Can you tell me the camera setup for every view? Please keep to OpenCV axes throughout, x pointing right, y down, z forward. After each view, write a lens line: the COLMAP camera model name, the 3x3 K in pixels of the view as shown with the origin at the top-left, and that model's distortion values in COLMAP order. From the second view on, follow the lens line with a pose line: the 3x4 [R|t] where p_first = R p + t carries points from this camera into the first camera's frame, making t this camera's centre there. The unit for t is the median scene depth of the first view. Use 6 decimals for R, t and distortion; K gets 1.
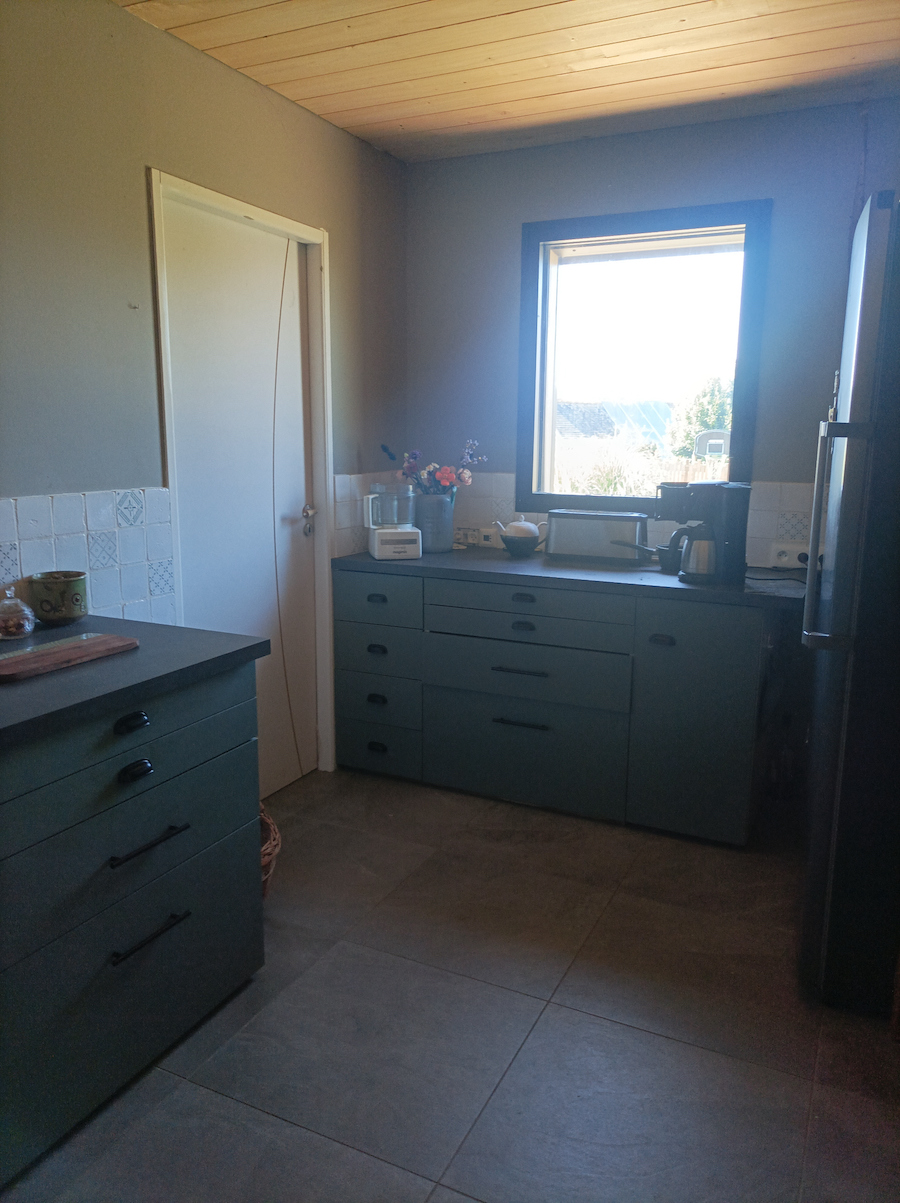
lens RADIAL K [[894.4, 0, 447.4], [0, 894.4, 598.7], [0, 0, 1]] dist [0.038926, -0.029001]
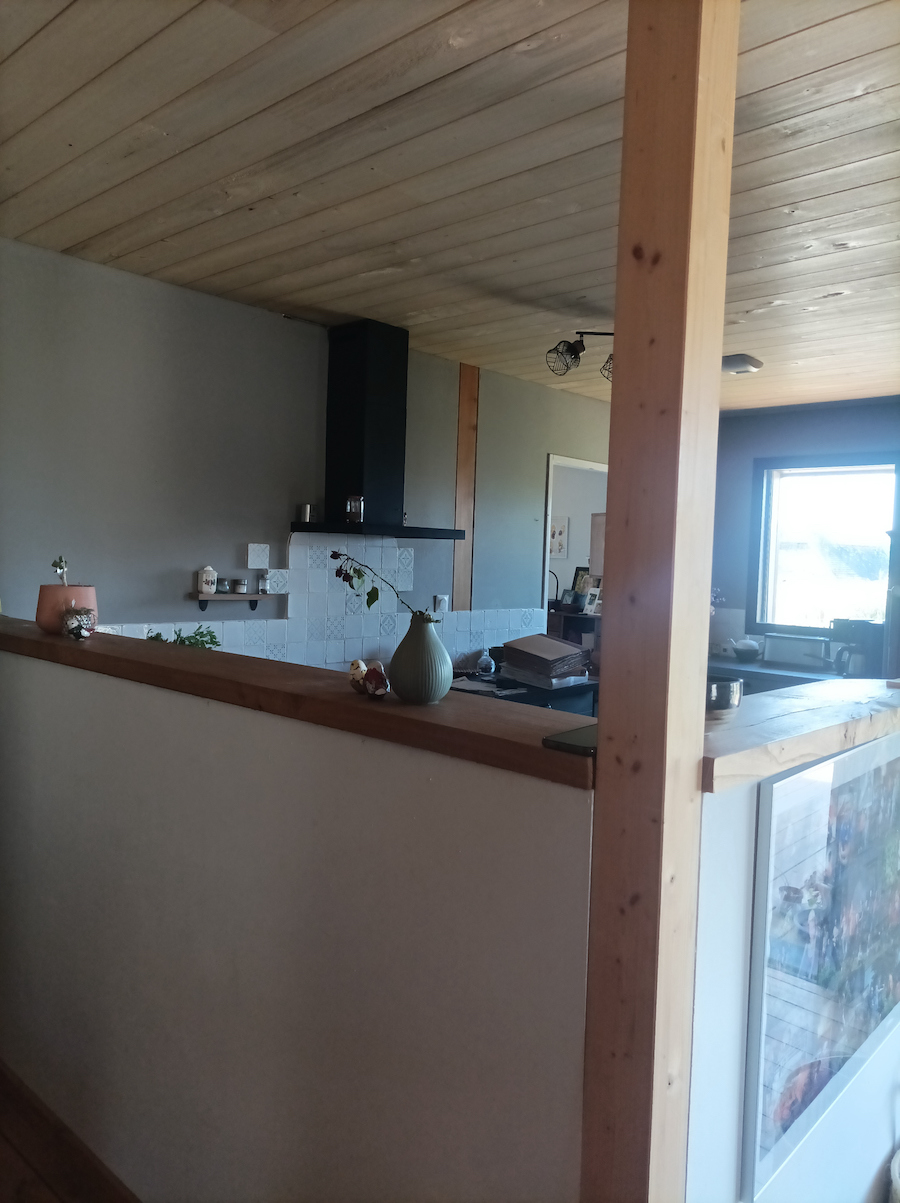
lens RADIAL K [[894.4, 0, 452.9], [0, 894.4, 596.8], [0, 0, 1]] dist [0.038926, -0.029001]
pose [[0.957836, 0.035415, -0.285125, 0.035592], [-0.076866, 0.987788, -0.135525, 0.095296], [0.276844, 0.151727, 0.948861, -0.671756]]
